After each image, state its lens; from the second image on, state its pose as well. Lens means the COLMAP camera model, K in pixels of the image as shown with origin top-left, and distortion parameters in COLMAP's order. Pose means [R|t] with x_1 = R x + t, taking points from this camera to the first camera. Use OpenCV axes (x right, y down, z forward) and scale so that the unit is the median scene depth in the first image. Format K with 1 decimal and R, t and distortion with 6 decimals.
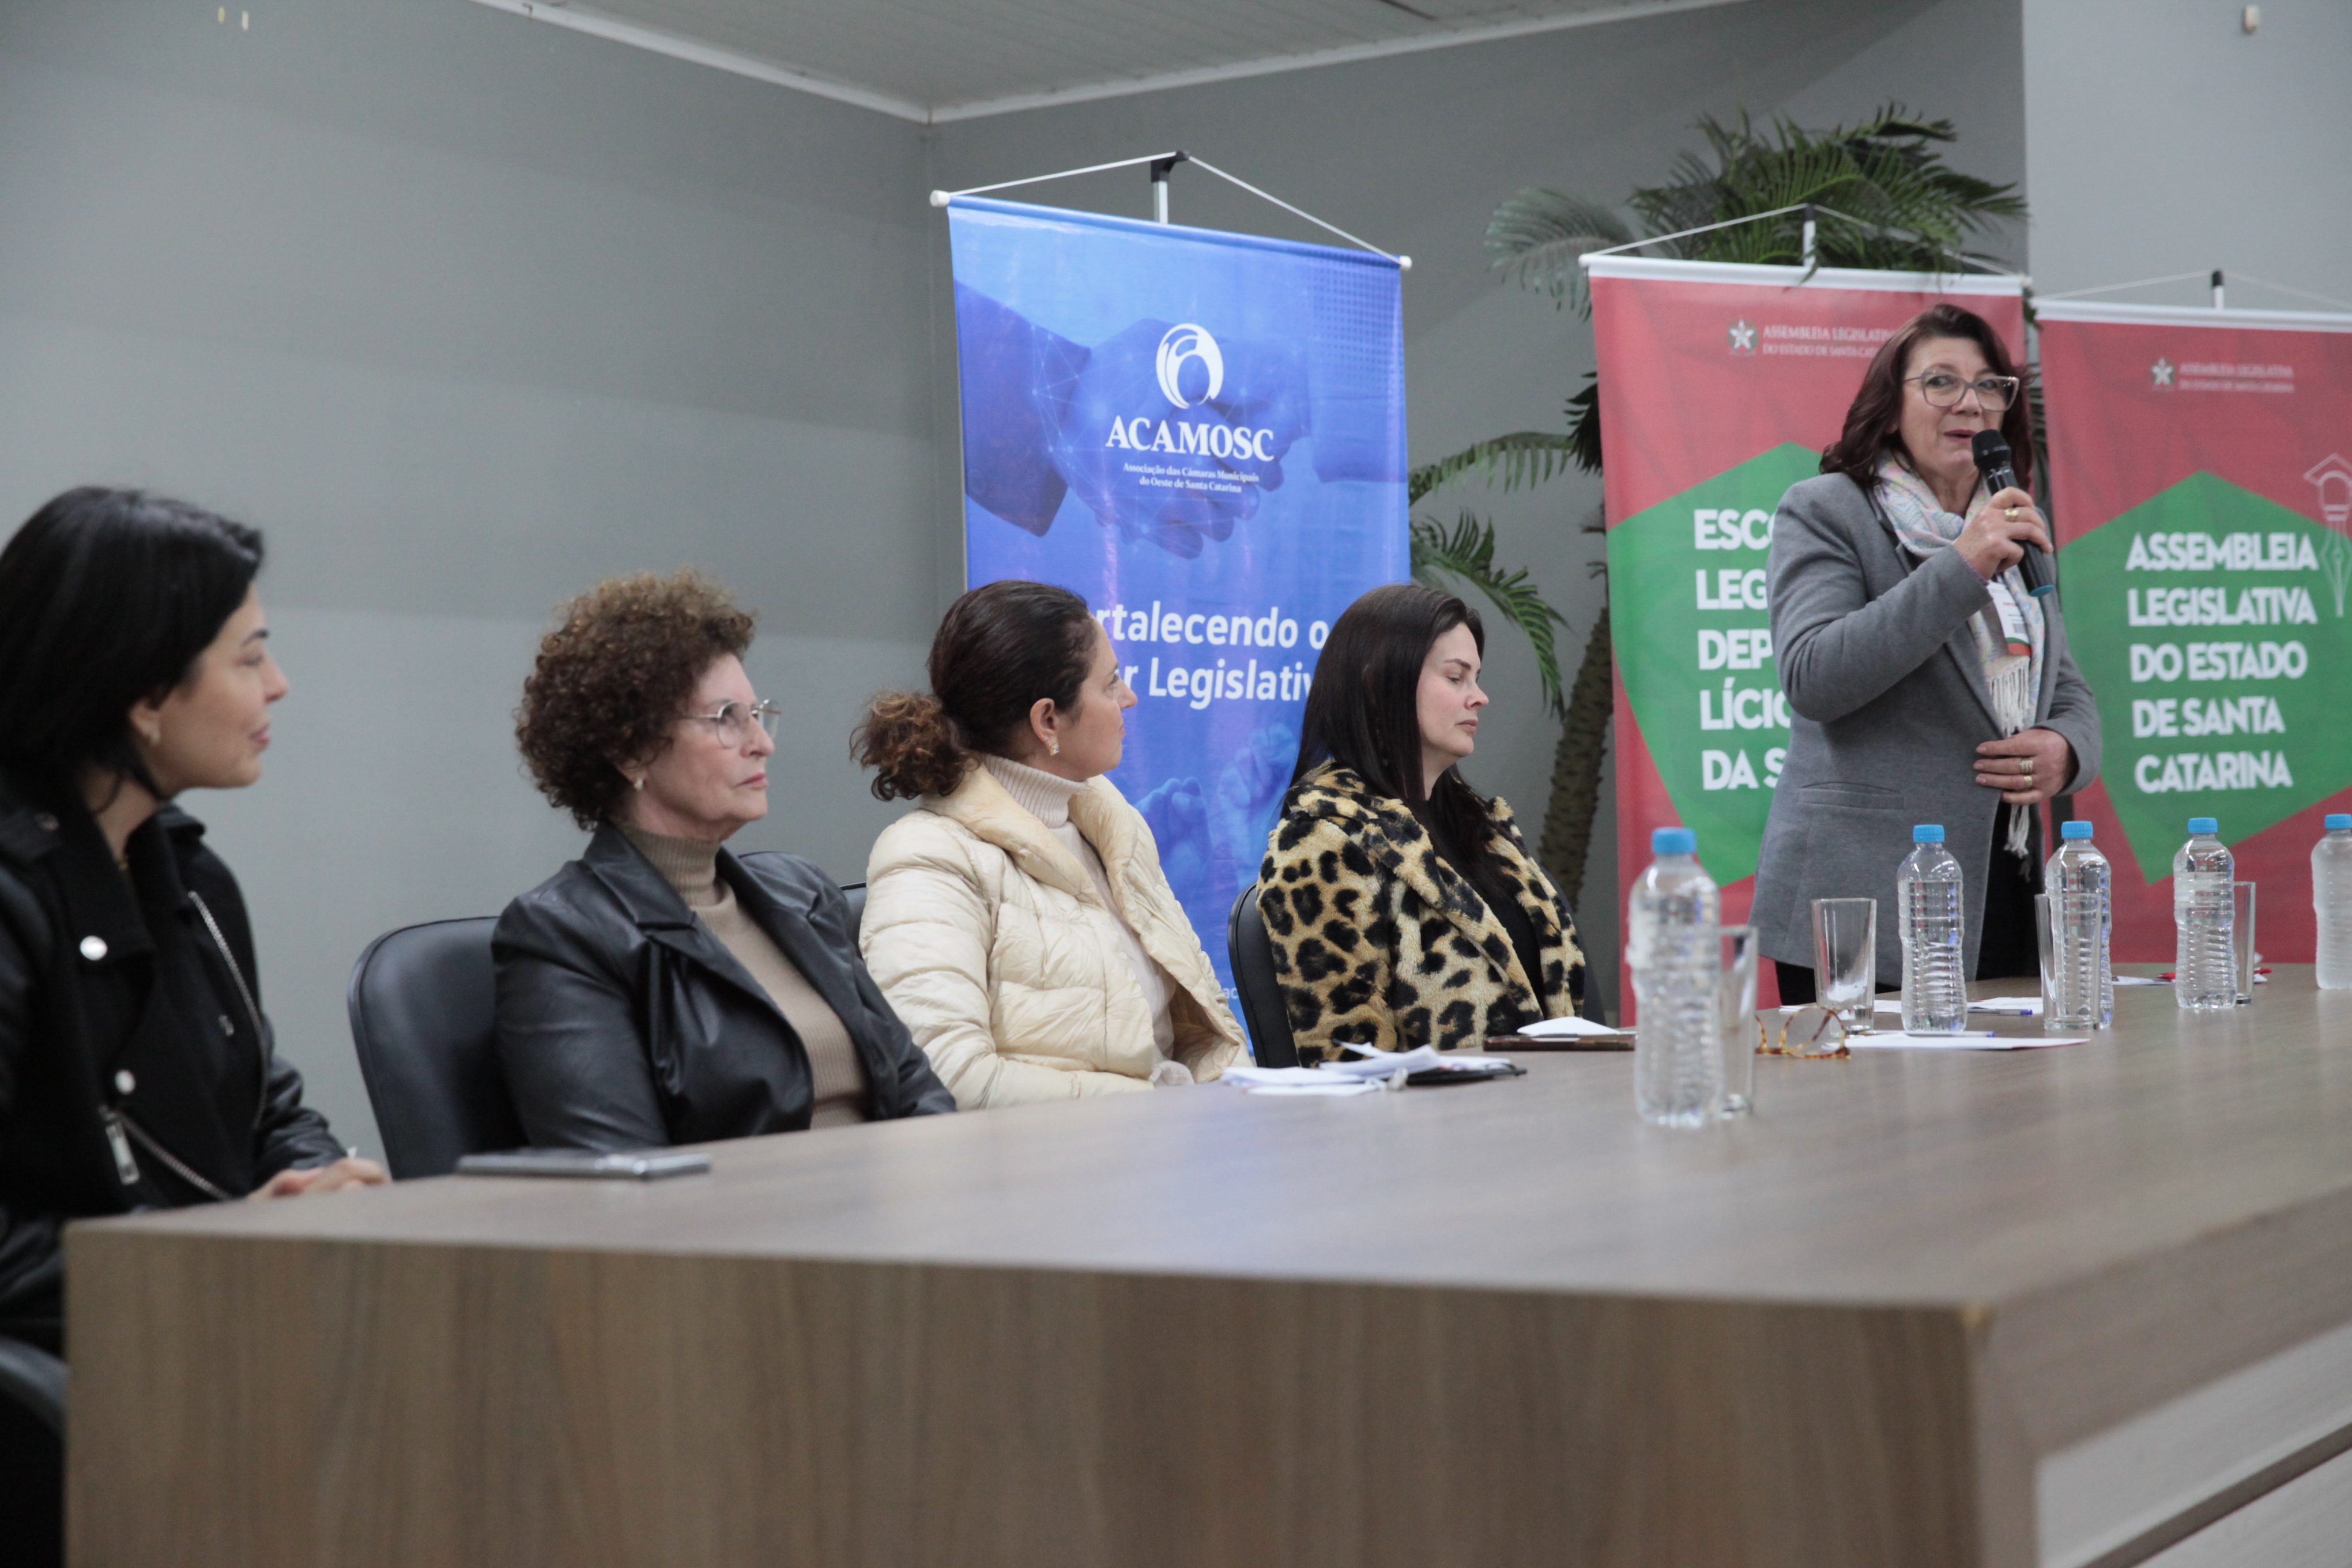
lens RADIAL K [[3997.7, 0, 1216.0], [0, 3997.7, 763.5], [0, 0, 1]] dist [0.173645, 0.000000]
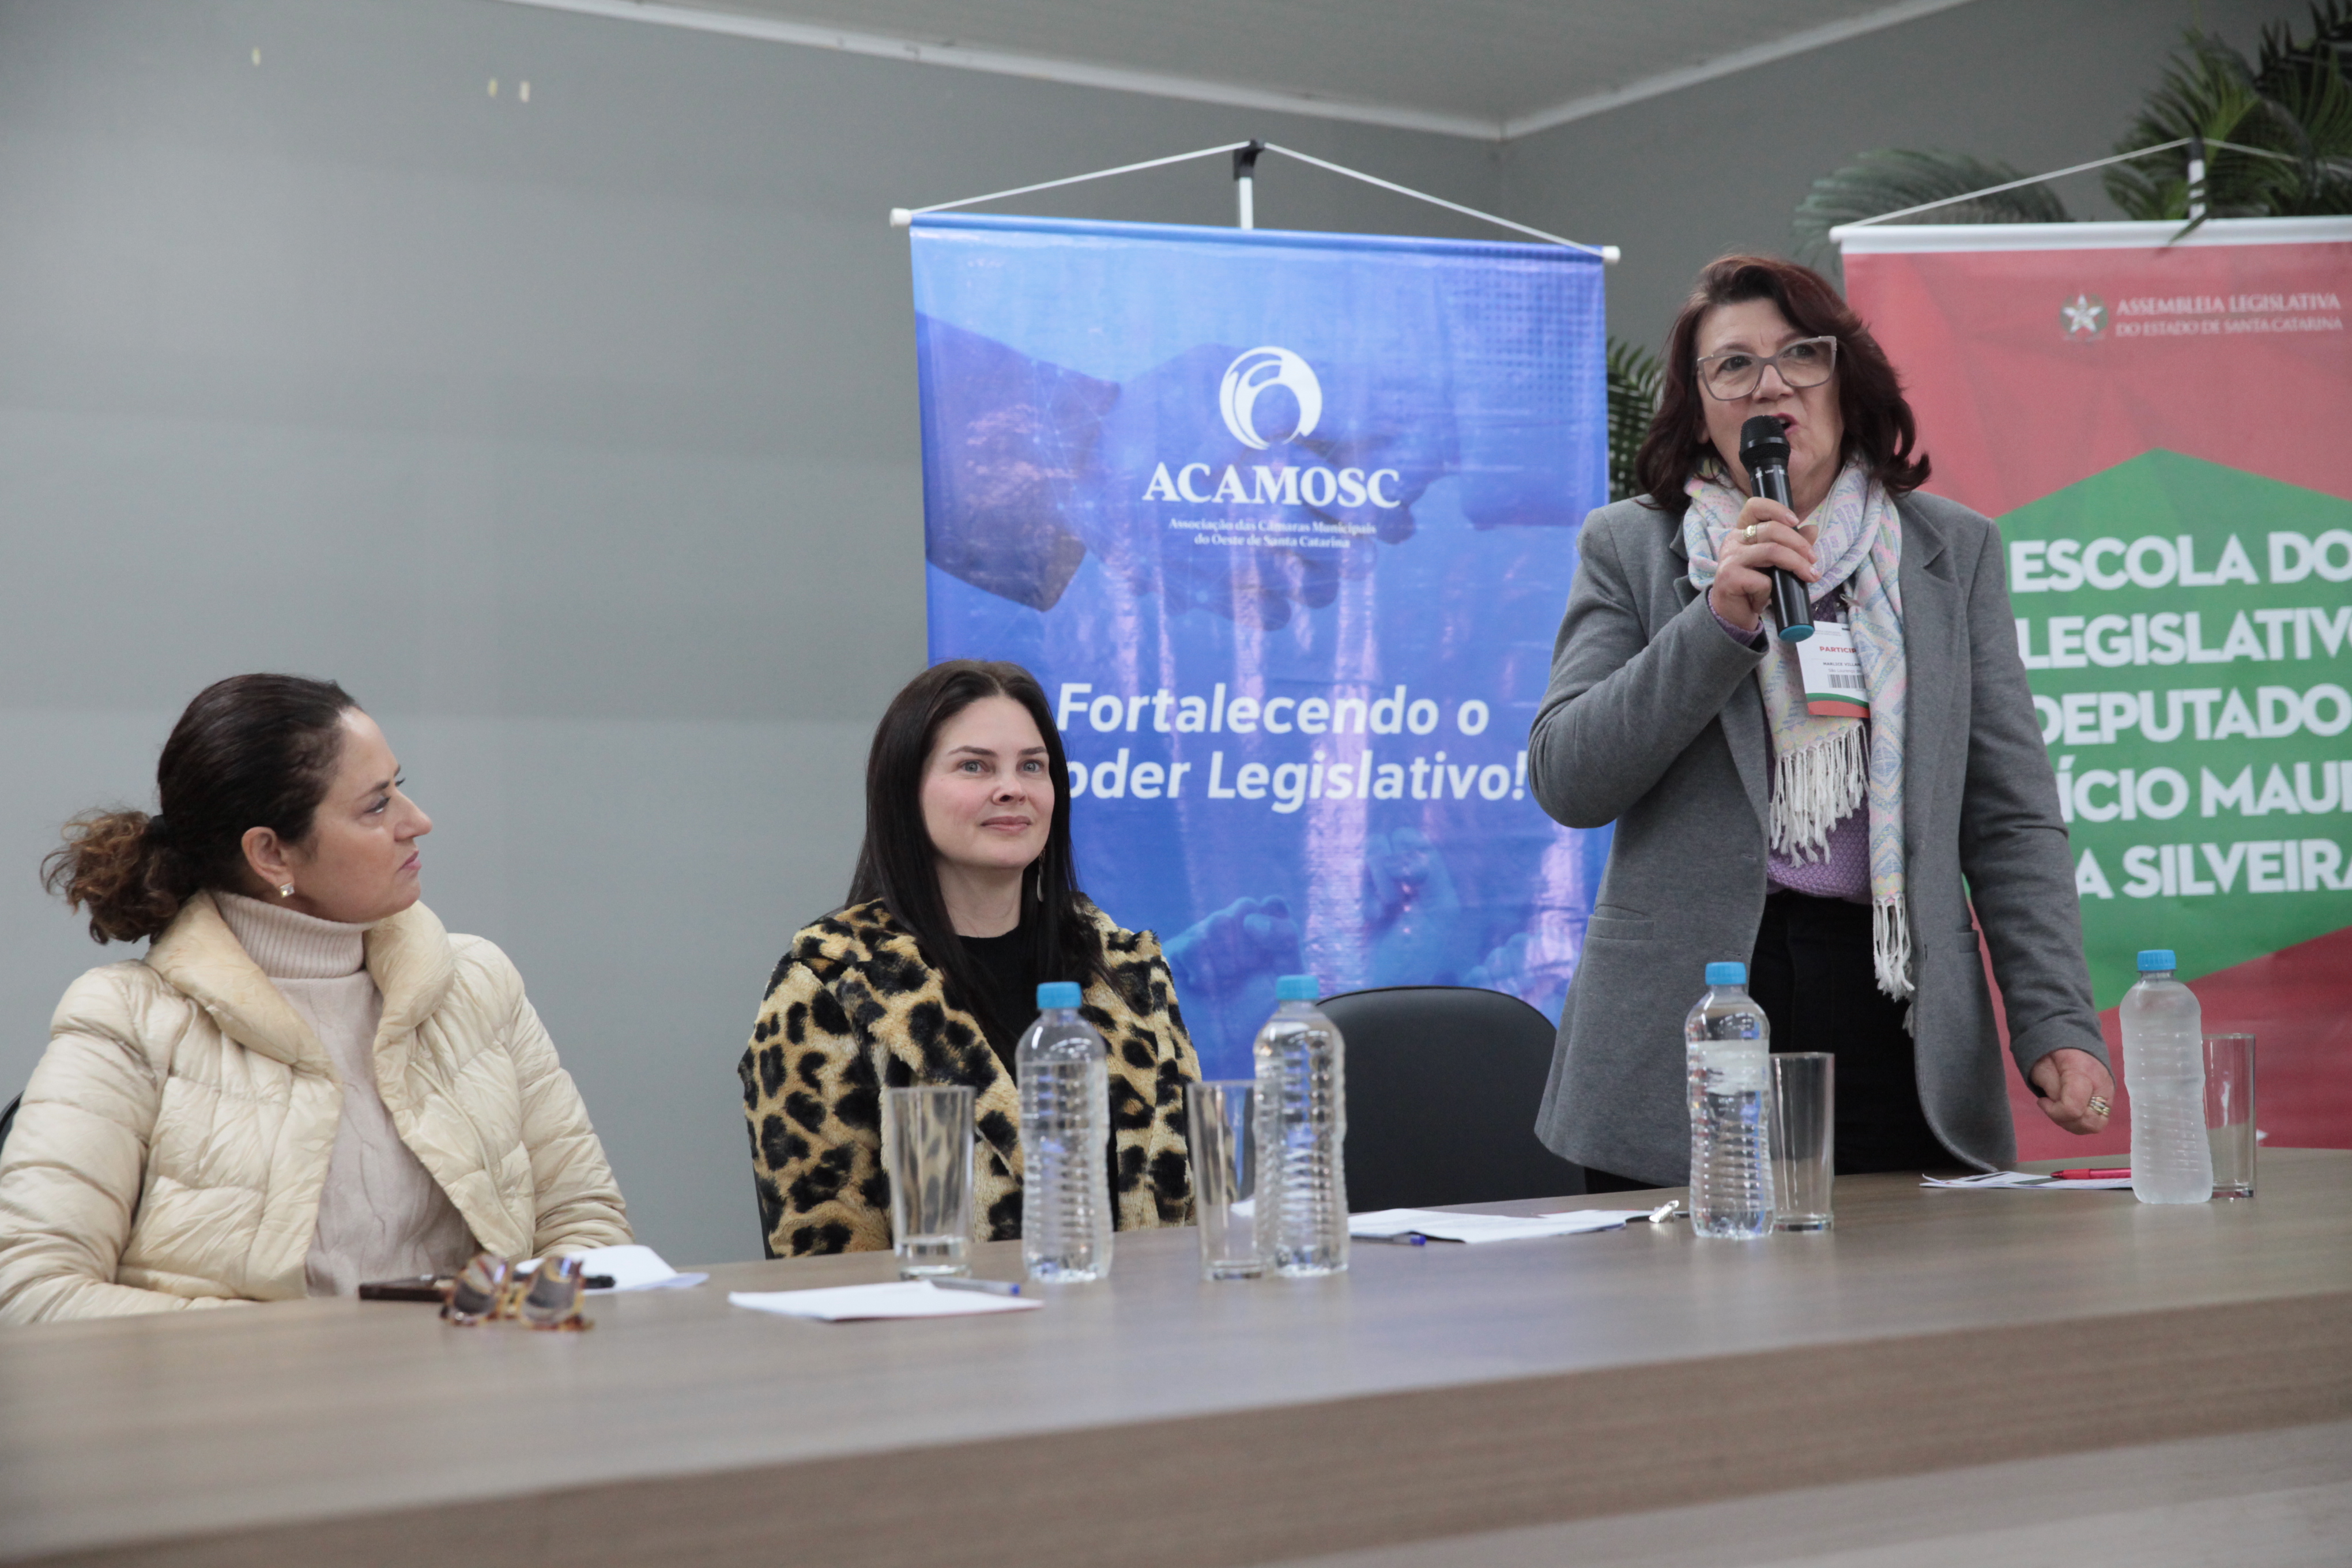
lens RADIAL K [[3997.7, 0, 1155.7], [0, 3997.7, 819.5], [0, 0, 1]] dist [0.173645, 0.000000]
pose [[0.916677, -0.017262, -0.399255, 0.304735], [0.013929, 0.999840, -0.011246, -0.003136], [0.399385, 0.004747, 0.916771, 0.234767]]
